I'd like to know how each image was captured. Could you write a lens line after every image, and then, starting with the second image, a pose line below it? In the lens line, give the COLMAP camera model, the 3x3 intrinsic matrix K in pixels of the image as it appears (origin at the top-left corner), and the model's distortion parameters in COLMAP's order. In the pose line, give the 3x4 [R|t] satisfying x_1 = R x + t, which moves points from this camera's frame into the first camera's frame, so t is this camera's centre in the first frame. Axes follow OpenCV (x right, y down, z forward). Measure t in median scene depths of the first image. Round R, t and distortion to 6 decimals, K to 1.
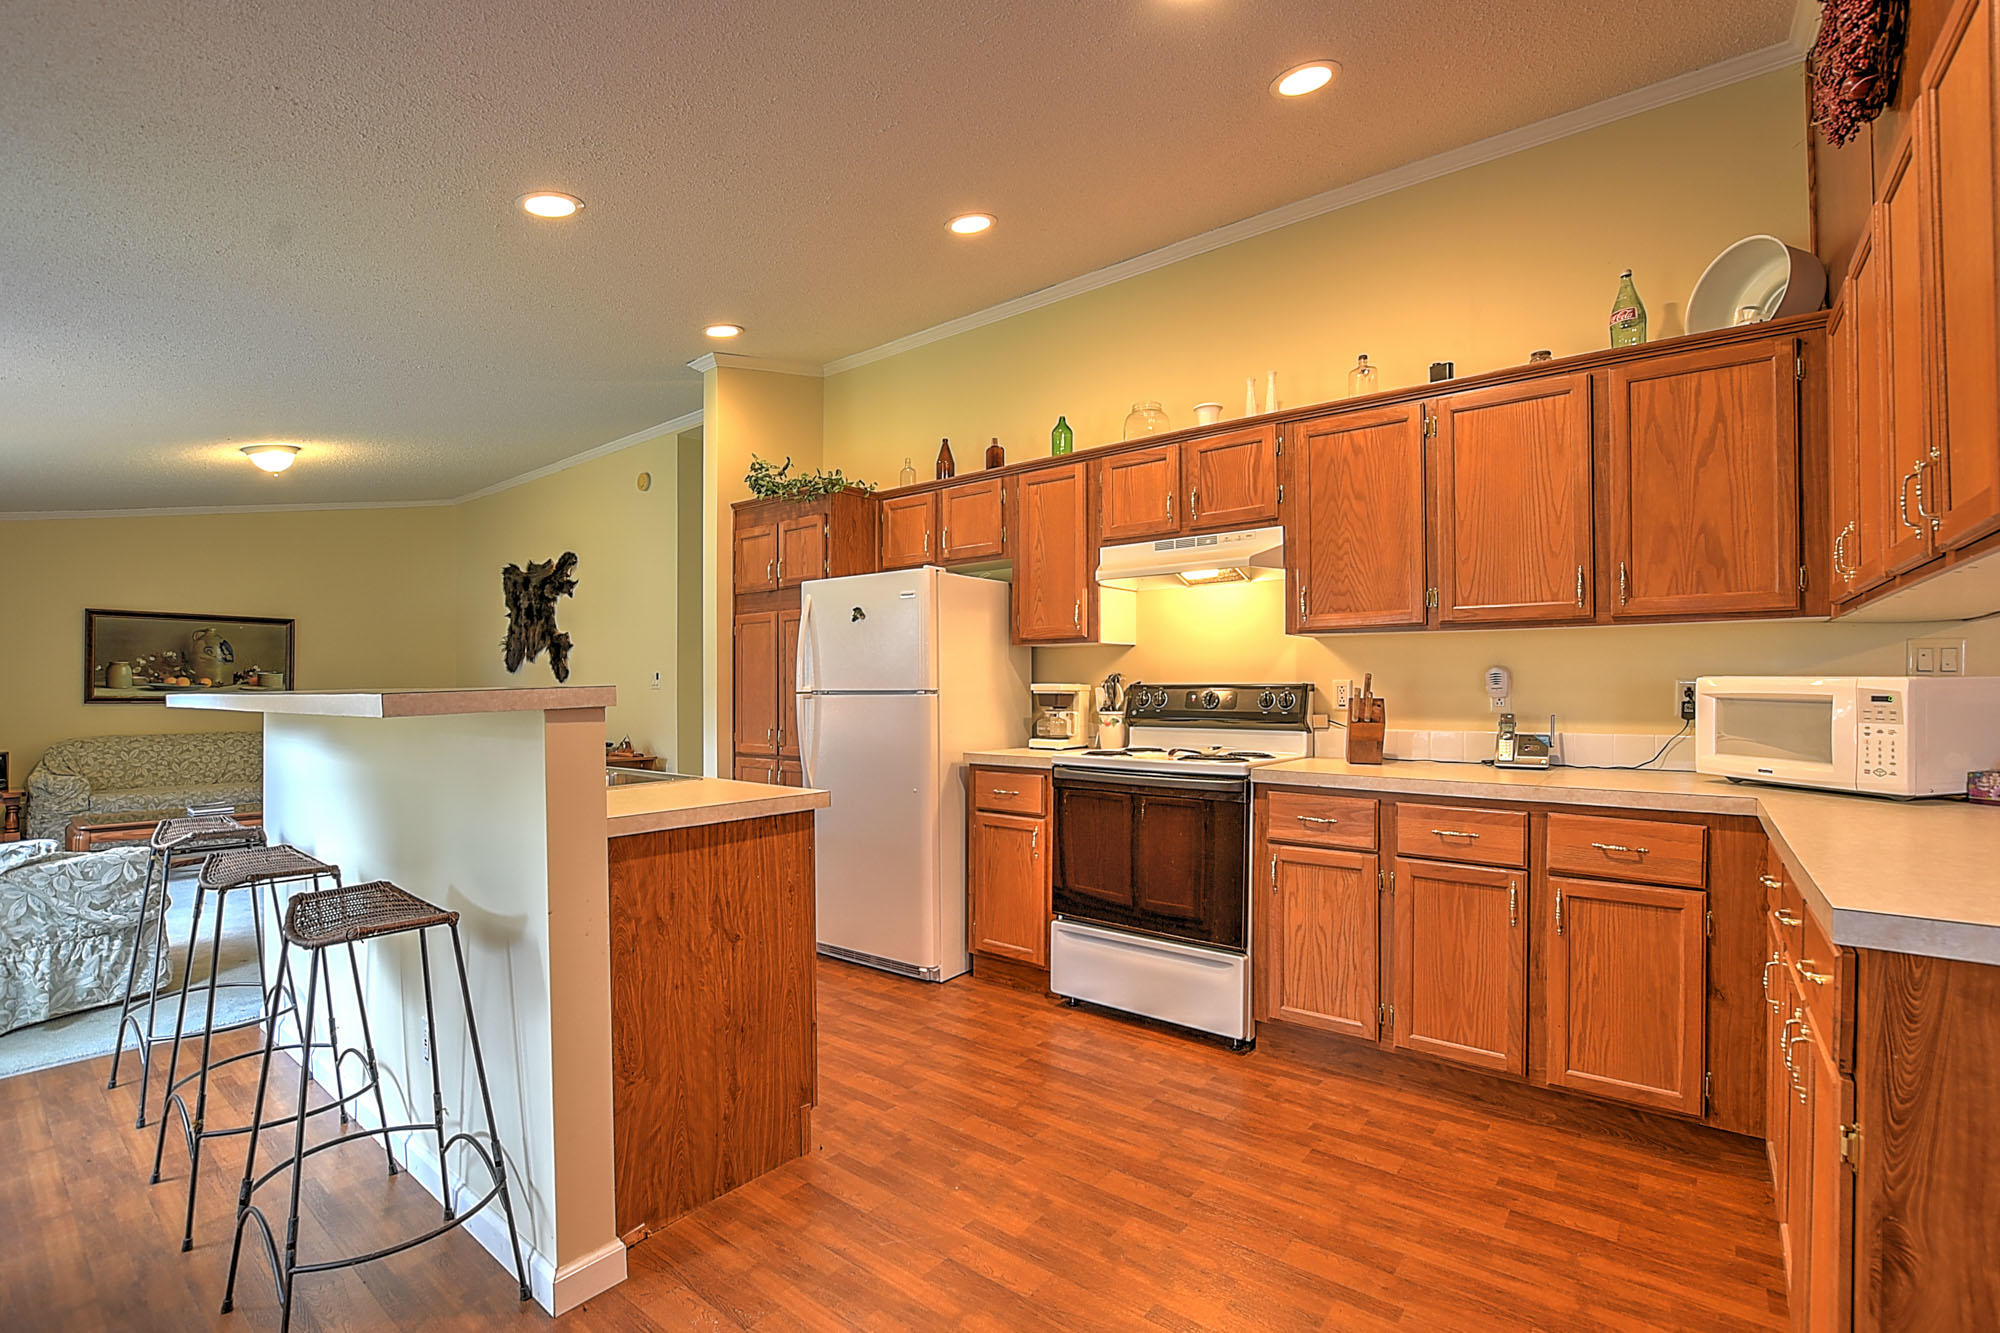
lens RADIAL K [[876.2, 0, 963.7], [0, 876.2, 699.0], [0, 0, 1]] dist [-0.031630, 0.001864]
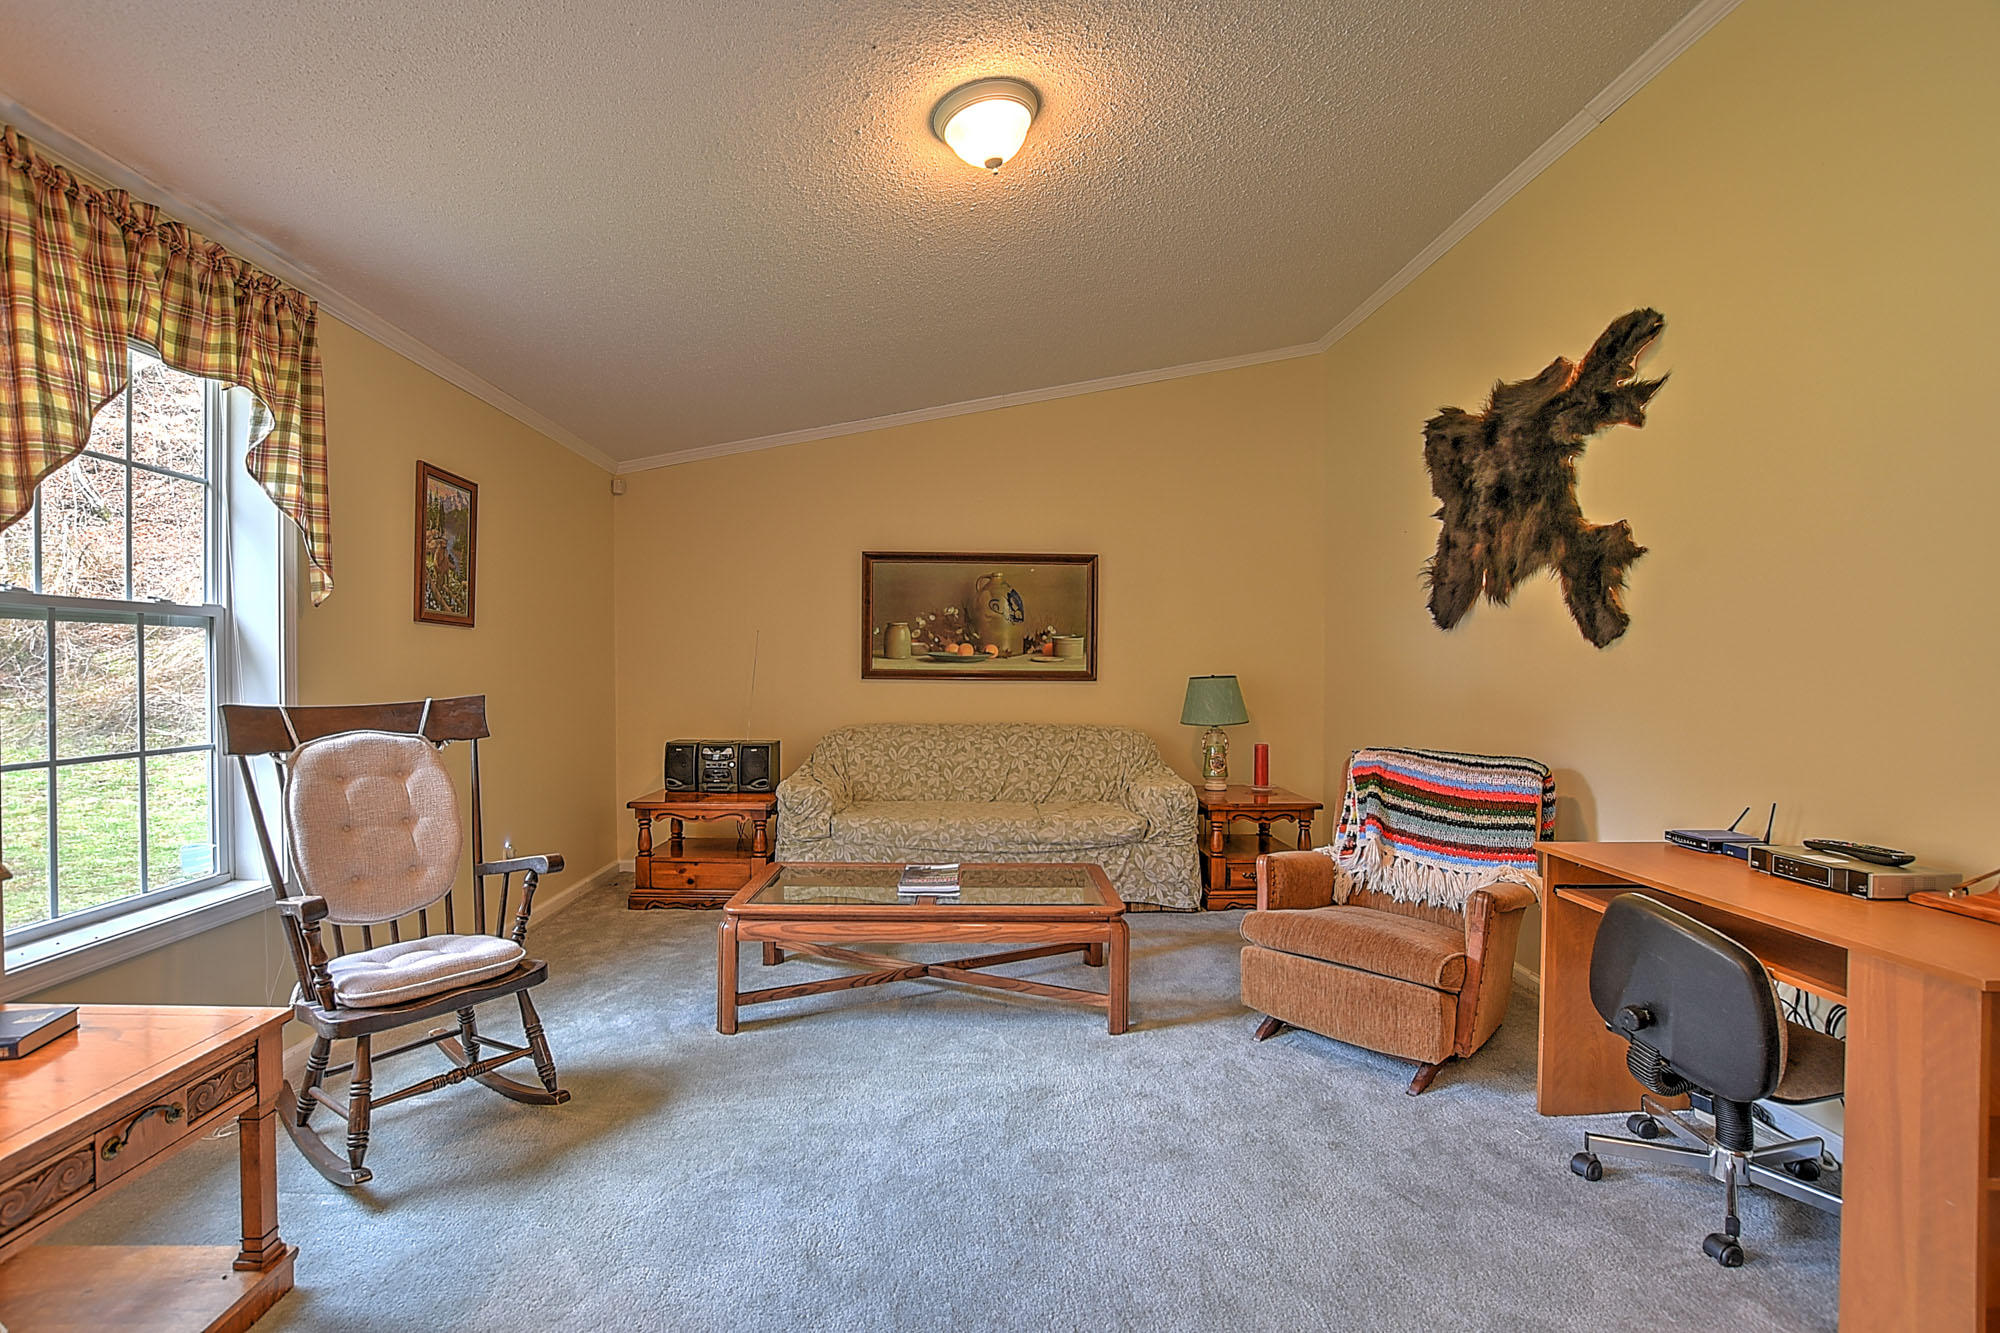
lens RADIAL K [[876.2, 0, 989.6], [0, 876.2, 670.2], [0, 0, 1]] dist [-0.031630, 0.001864]
pose [[0.663677, 0.011921, -0.747925, -0.350387], [-0.012311, 0.999912, 0.005014, -0.007073], [0.747918, 0.005880, 0.663765, 0.522808]]
